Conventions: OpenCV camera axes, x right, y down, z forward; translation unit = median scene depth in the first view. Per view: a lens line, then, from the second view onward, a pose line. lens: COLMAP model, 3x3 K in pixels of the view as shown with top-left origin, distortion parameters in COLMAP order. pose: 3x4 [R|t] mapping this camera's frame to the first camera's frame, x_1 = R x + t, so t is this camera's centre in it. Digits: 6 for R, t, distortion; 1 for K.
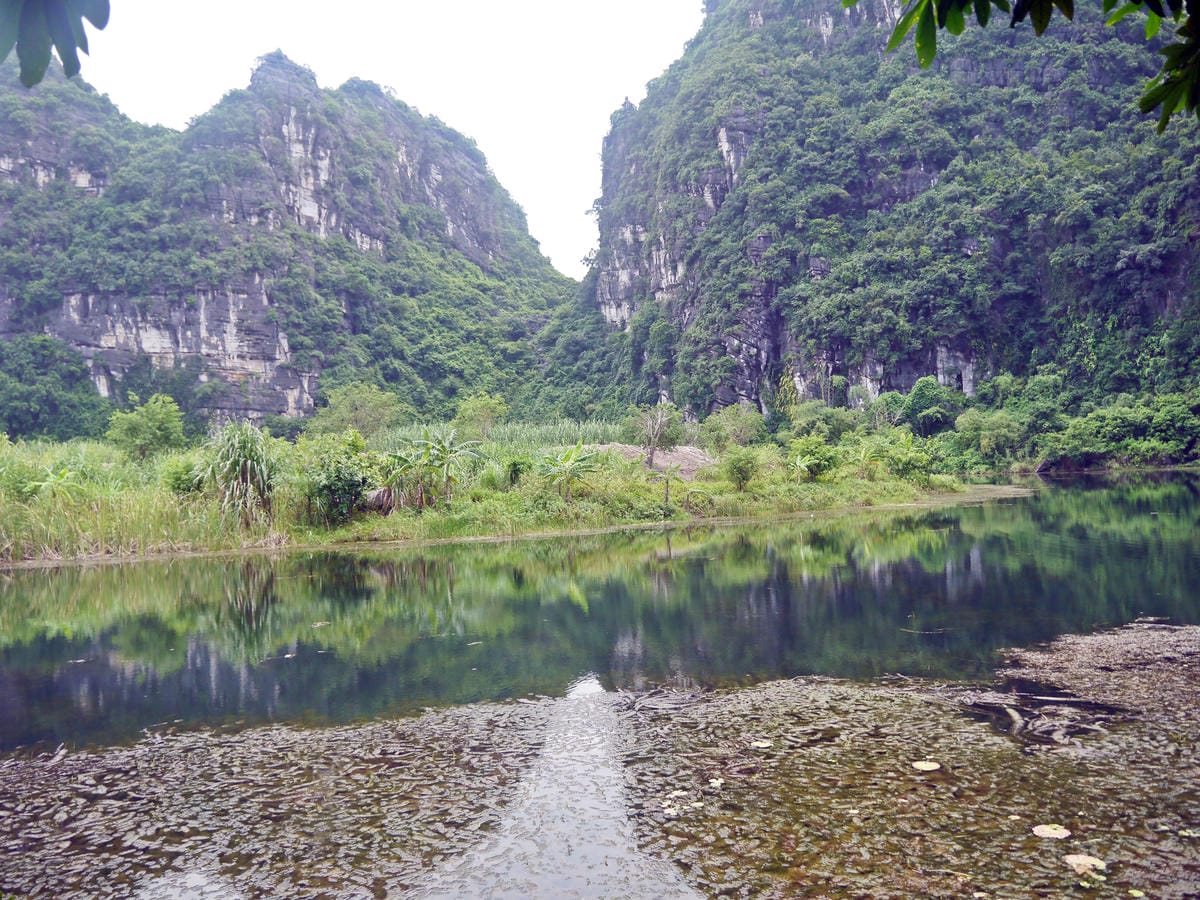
lens RADIAL K [[991.7, 0, 600.1], [0, 991.7, 446.4], [0, 0, 1]] dist [-0.082743, 0.066197]
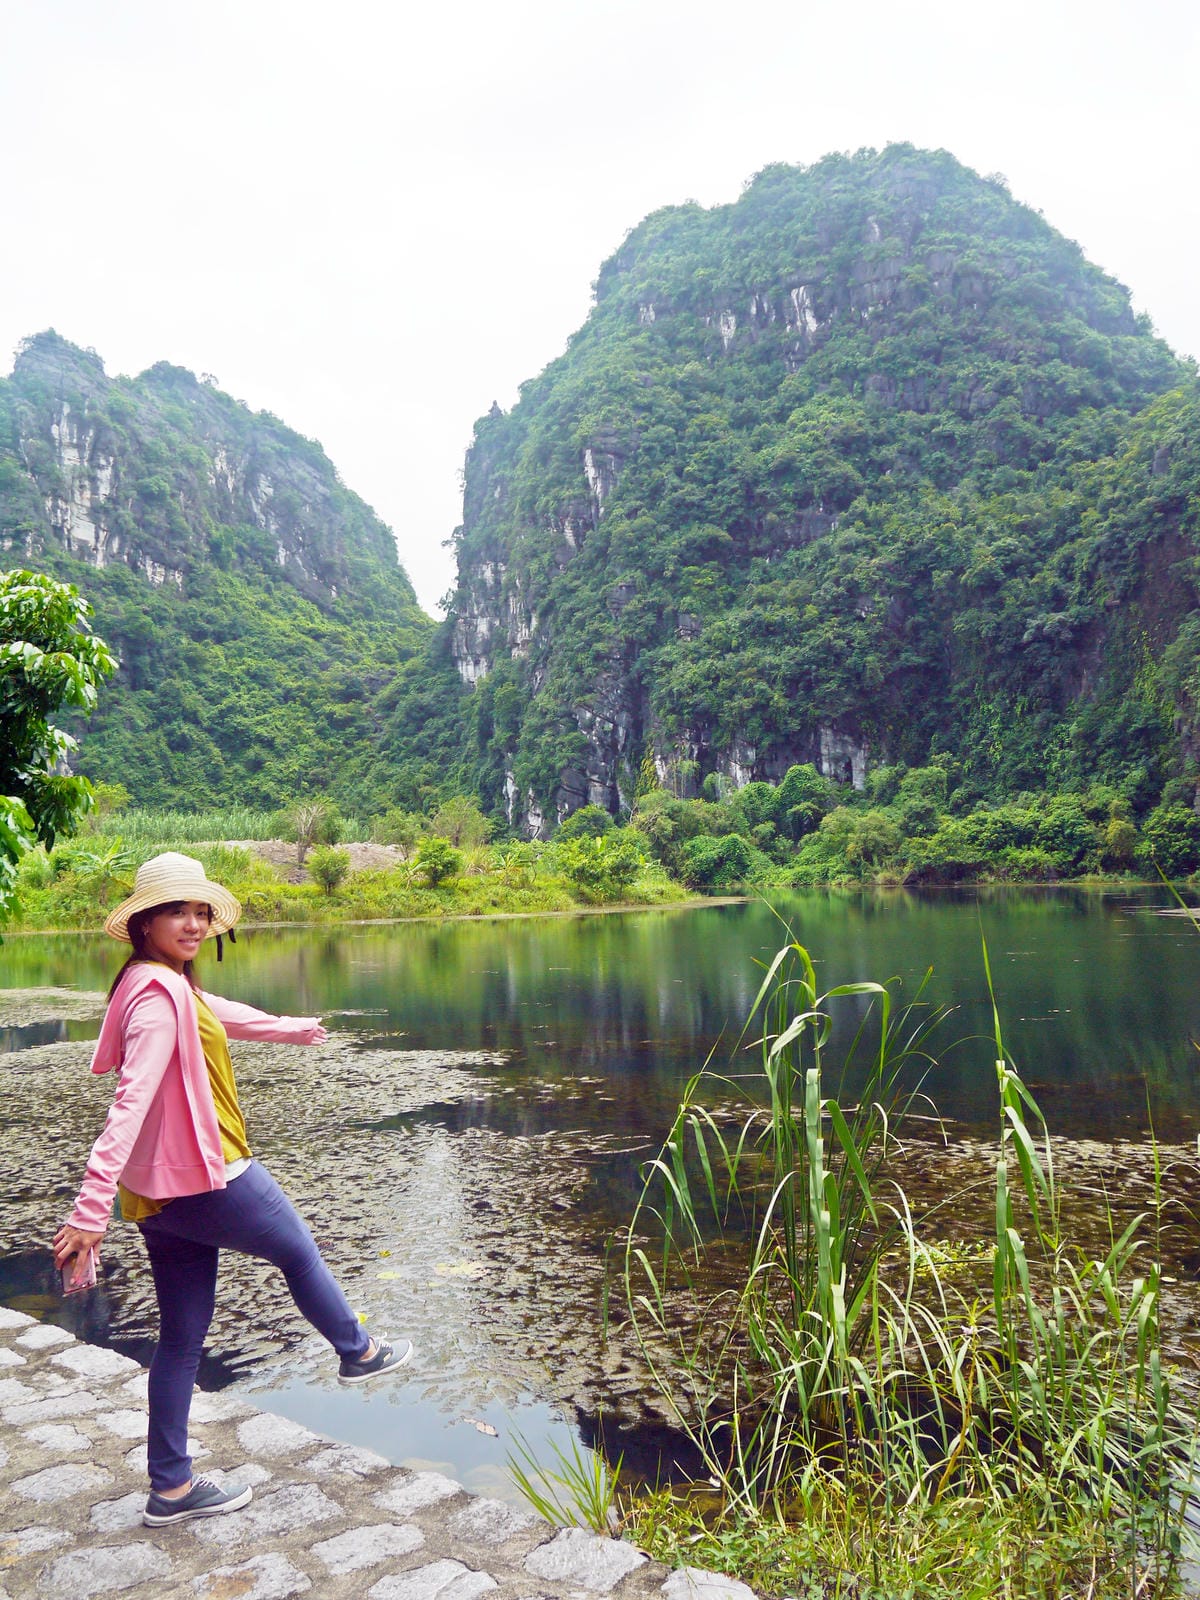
lens RADIAL K [[1322.2, 0, 594.7], [0, 1322.2, 806.9], [0, 0, 1]] dist [-0.082743, 0.066197]
pose [[0.999031, 0.025756, 0.035697, 0.102530], [-0.024926, 0.999413, -0.023498, -0.004805], [-0.036282, 0.022585, 0.999086, -0.077805]]
